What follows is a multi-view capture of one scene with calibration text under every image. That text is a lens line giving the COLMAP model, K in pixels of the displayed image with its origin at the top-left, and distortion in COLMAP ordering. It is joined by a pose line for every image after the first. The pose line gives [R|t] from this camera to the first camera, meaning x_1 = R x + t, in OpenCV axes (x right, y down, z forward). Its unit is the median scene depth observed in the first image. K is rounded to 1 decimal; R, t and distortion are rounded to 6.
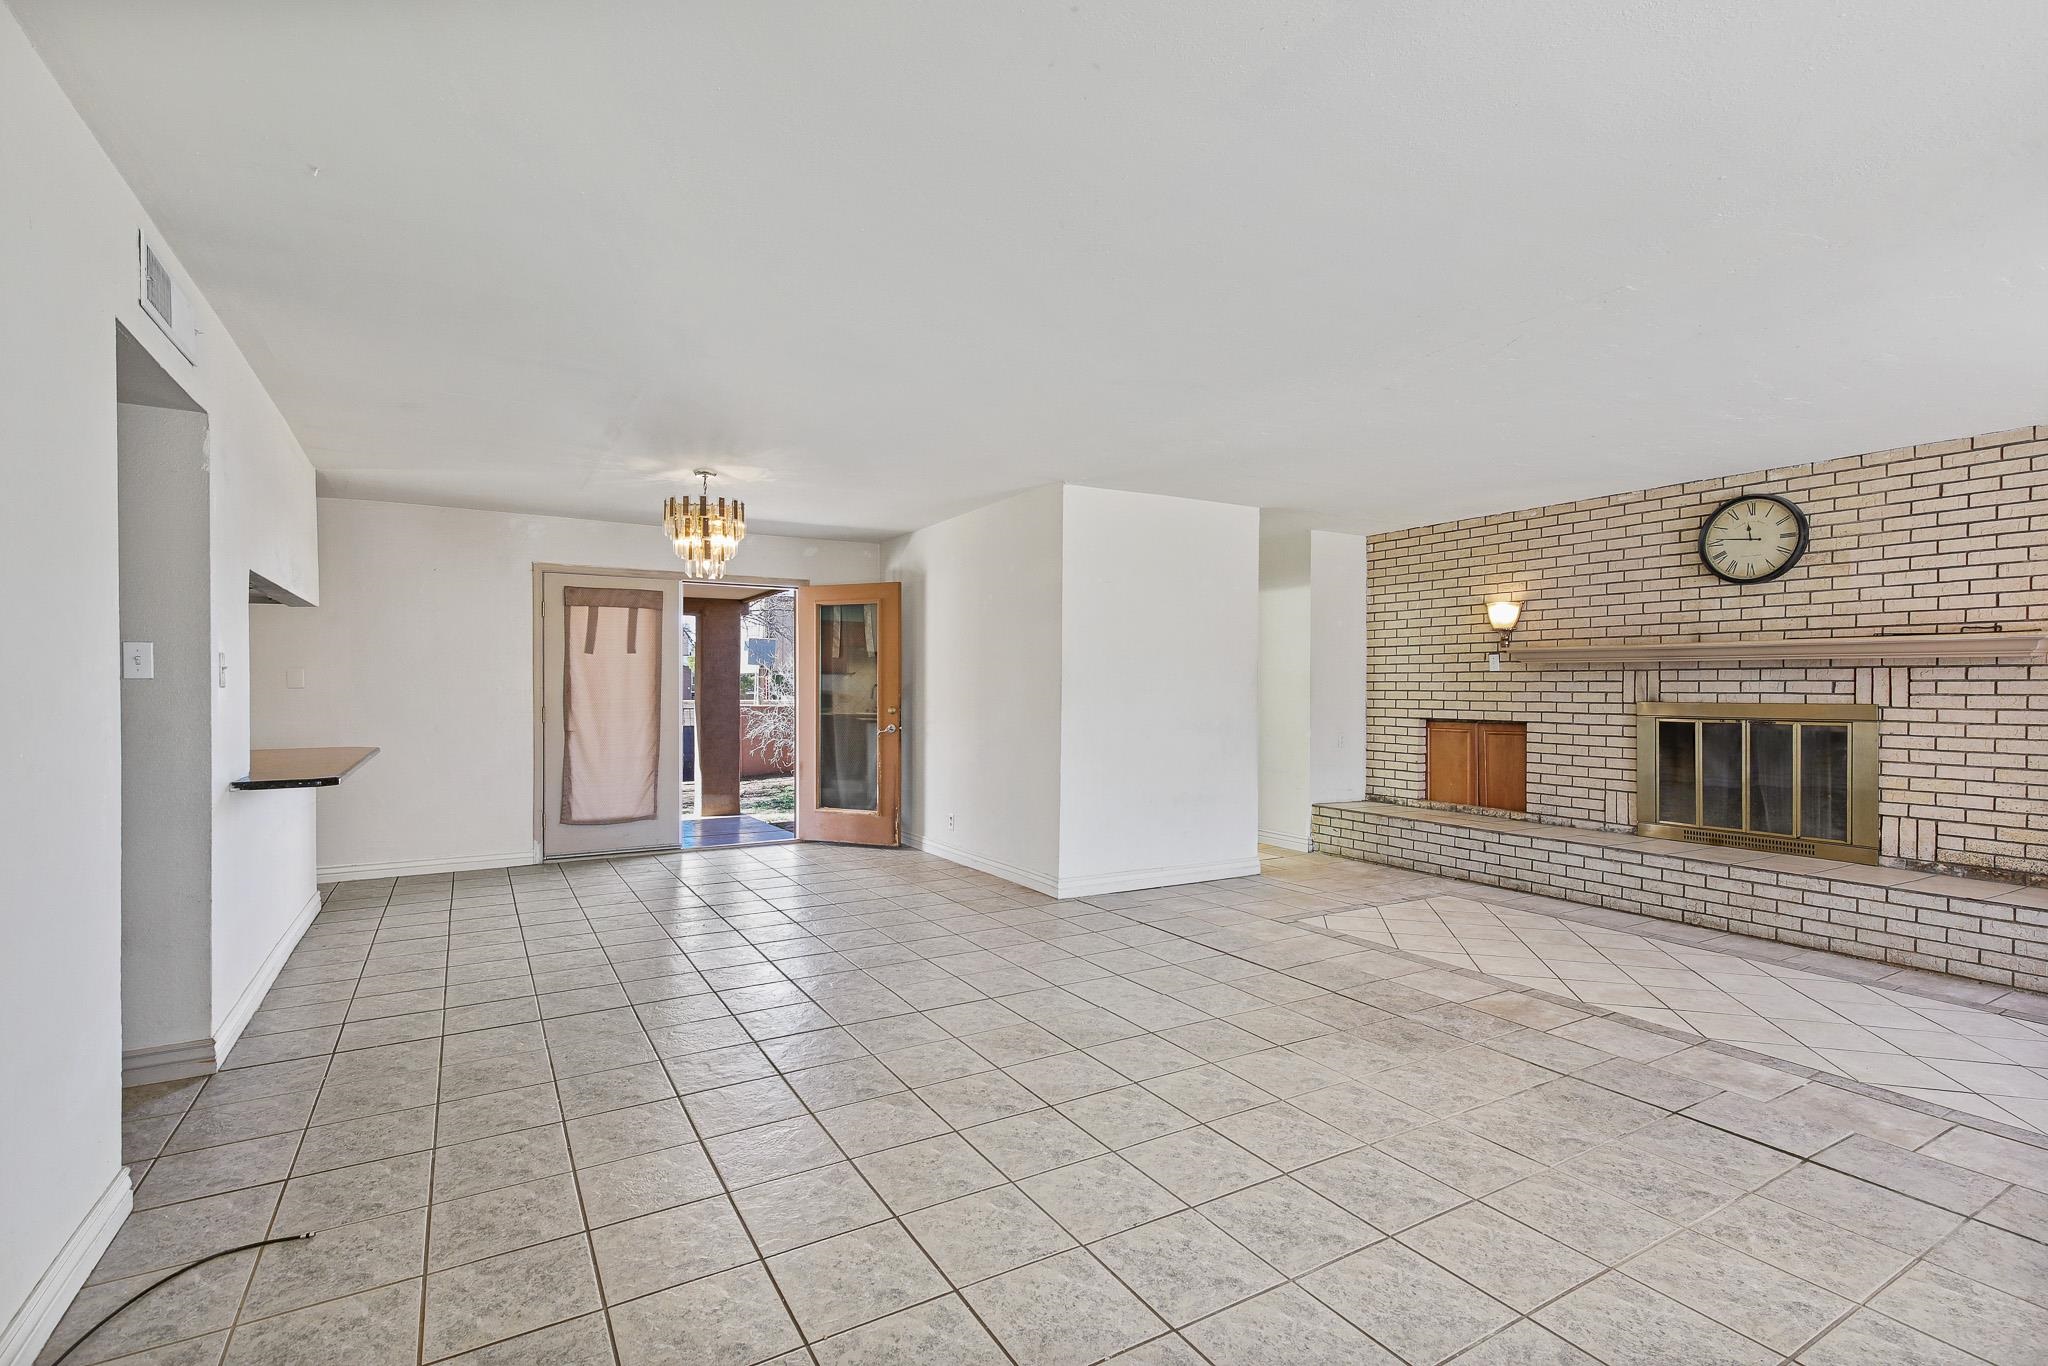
lens RADIAL K [[944.5, 0, 1010.4], [0, 944.5, 692.4], [0, 0, 1]] dist [0.018787, -0.007108]
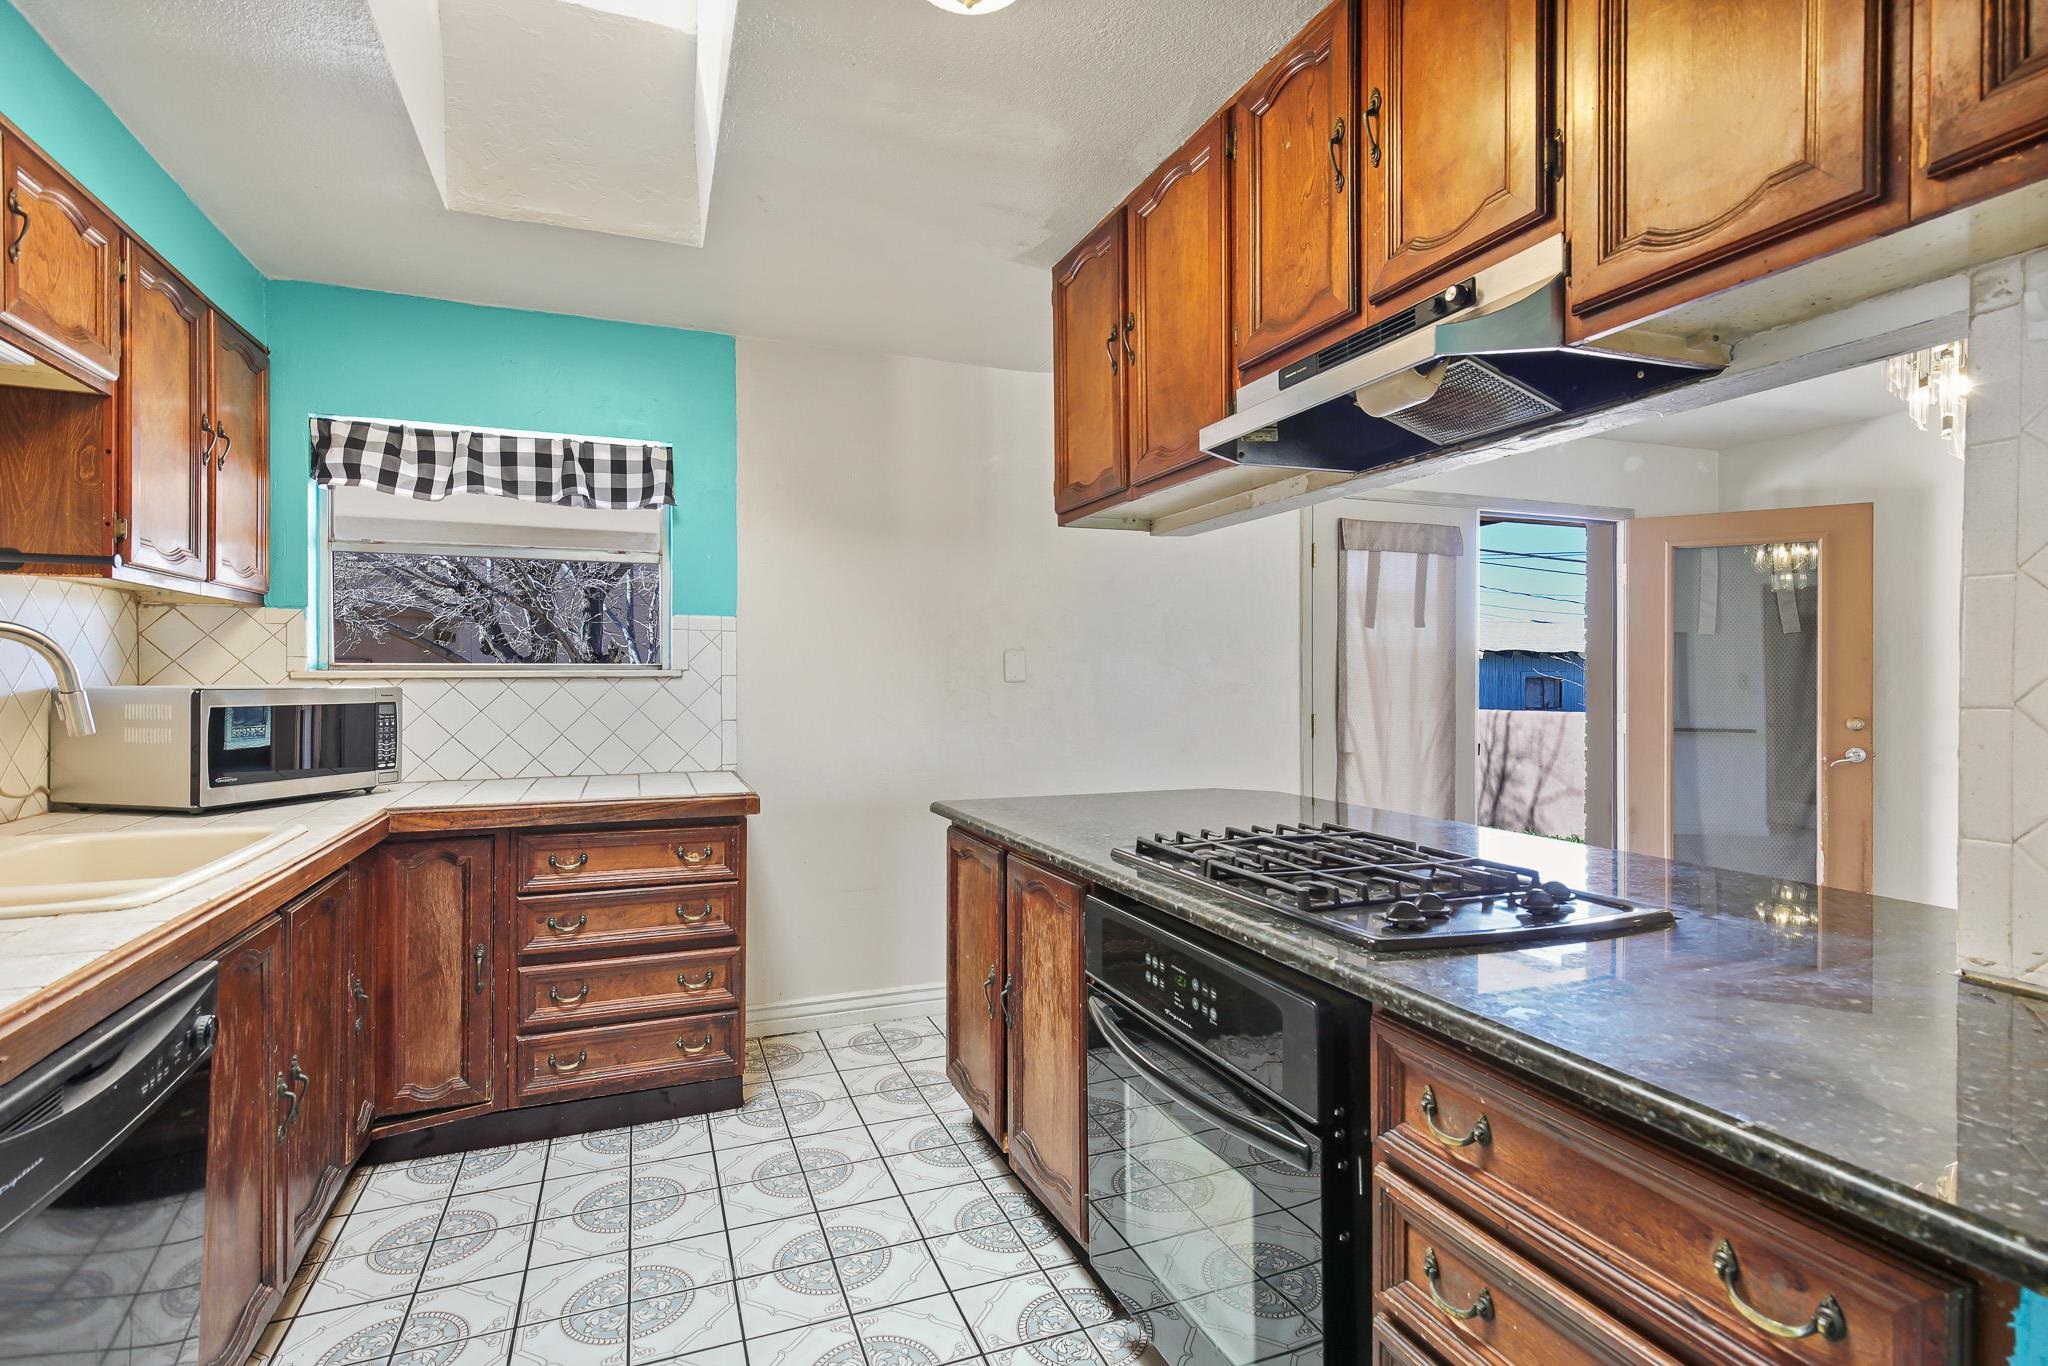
lens RADIAL K [[1018.1, 0, 1018.6], [0, 1018.1, 674.2], [0, 0, 1]] dist [0.001315, 0.000123]
pose [[0.989158, 0.004971, -0.146770, -0.736307], [-0.005590, 0.999977, -0.003807, -0.007922], [0.146747, 0.004586, 0.989163, 0.404155]]
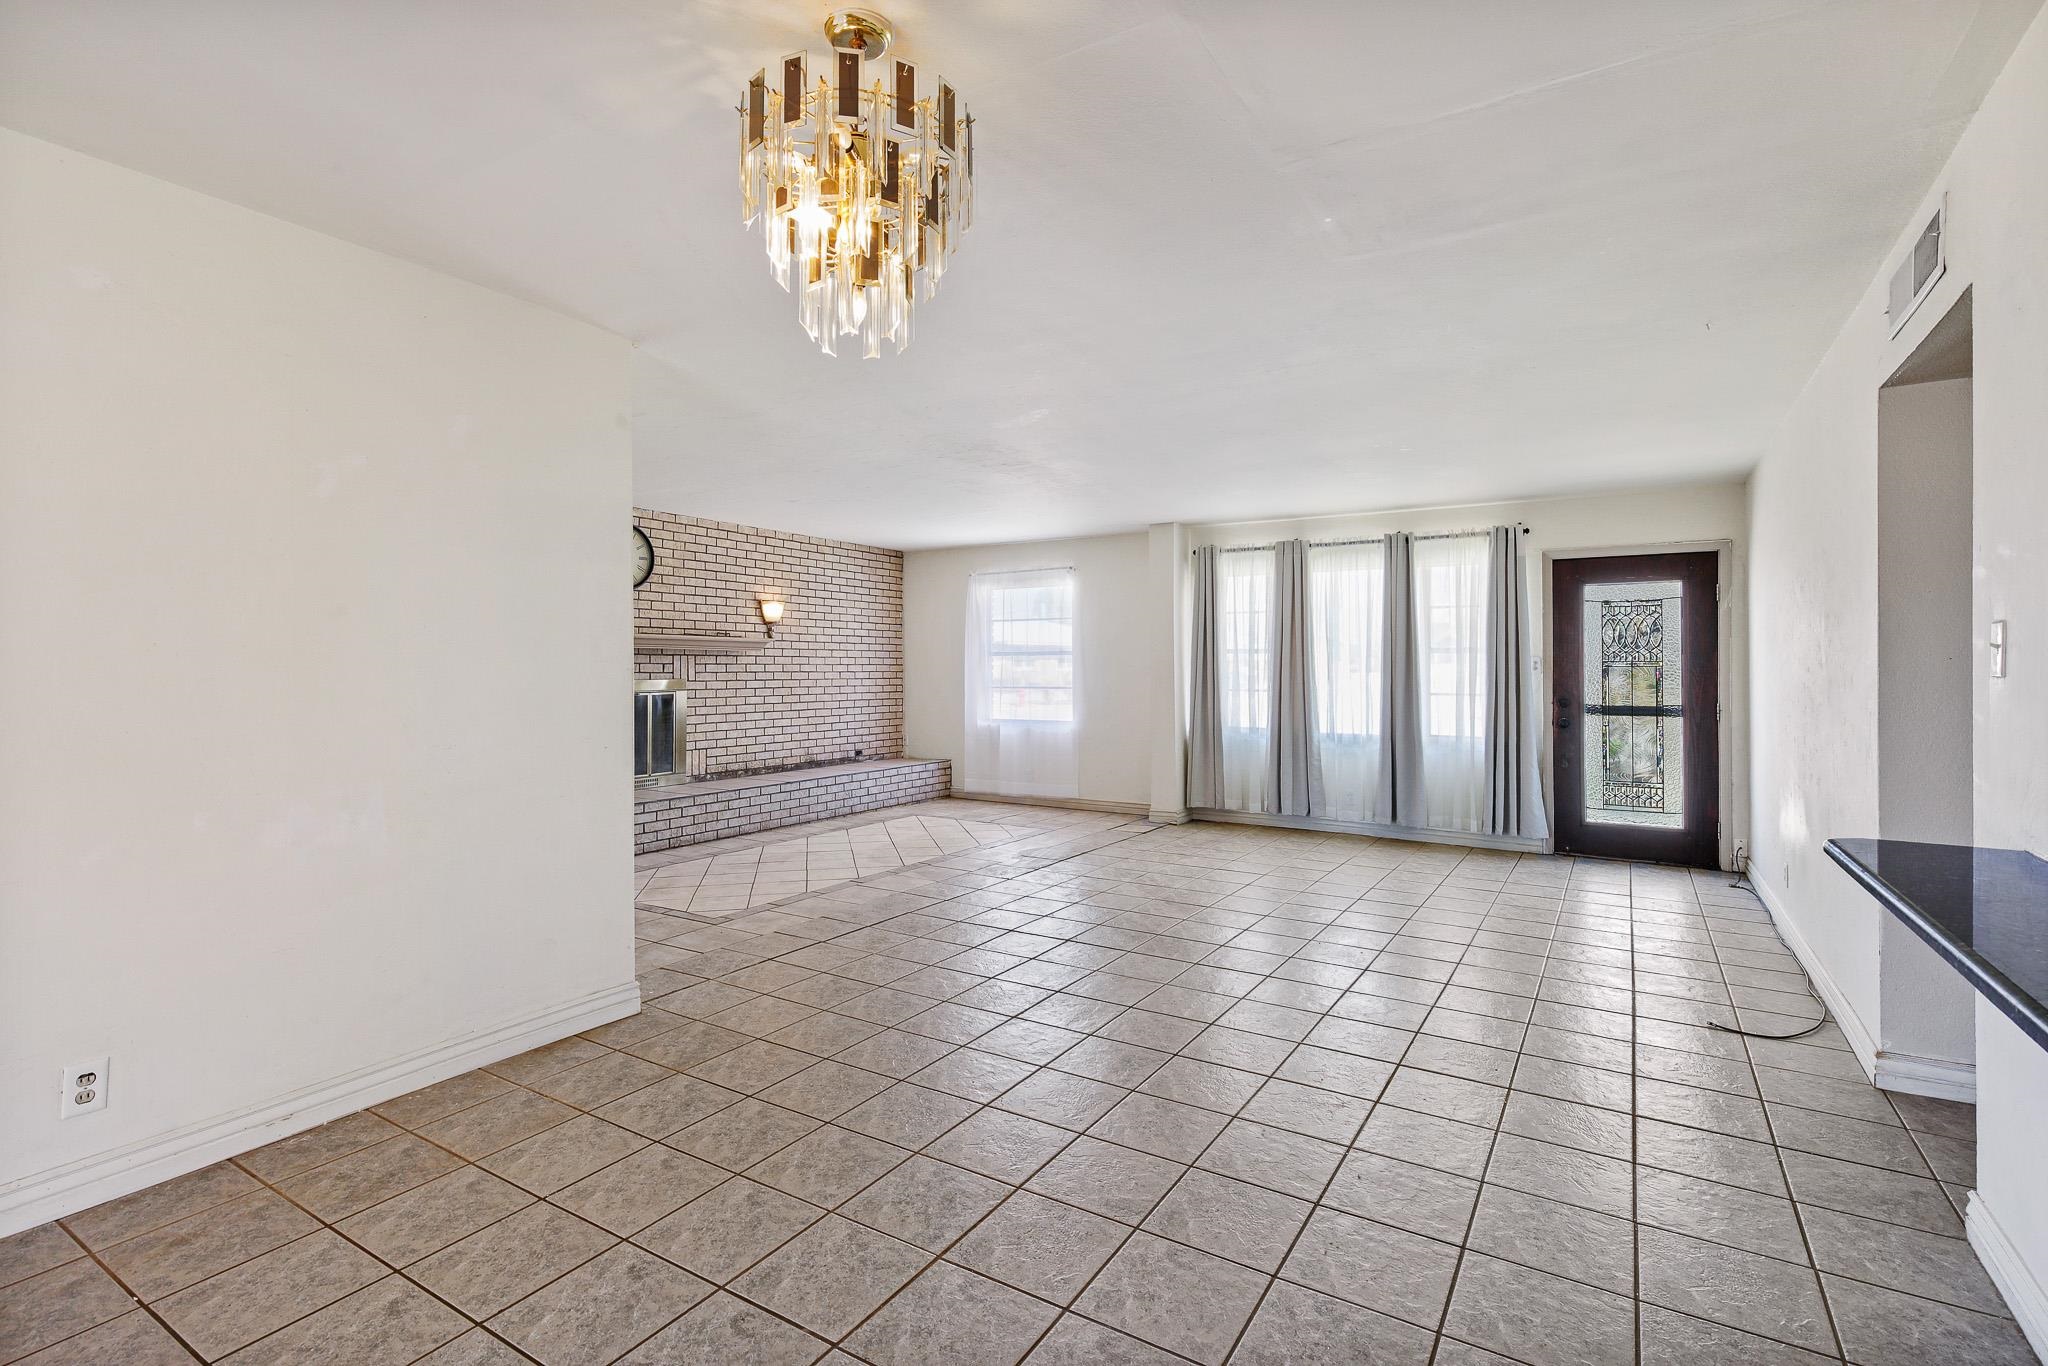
lens RADIAL K [[944.5, 0, 1037.5], [0, 944.5, 669.4], [0, 0, 1]] dist [0.018787, -0.007108]
pose [[-0.469715, -0.004357, 0.882807, -0.652692], [0.005372, 0.999955, 0.007794, -0.011282], [-0.882802, 0.008403, -0.469671, 1.110863]]
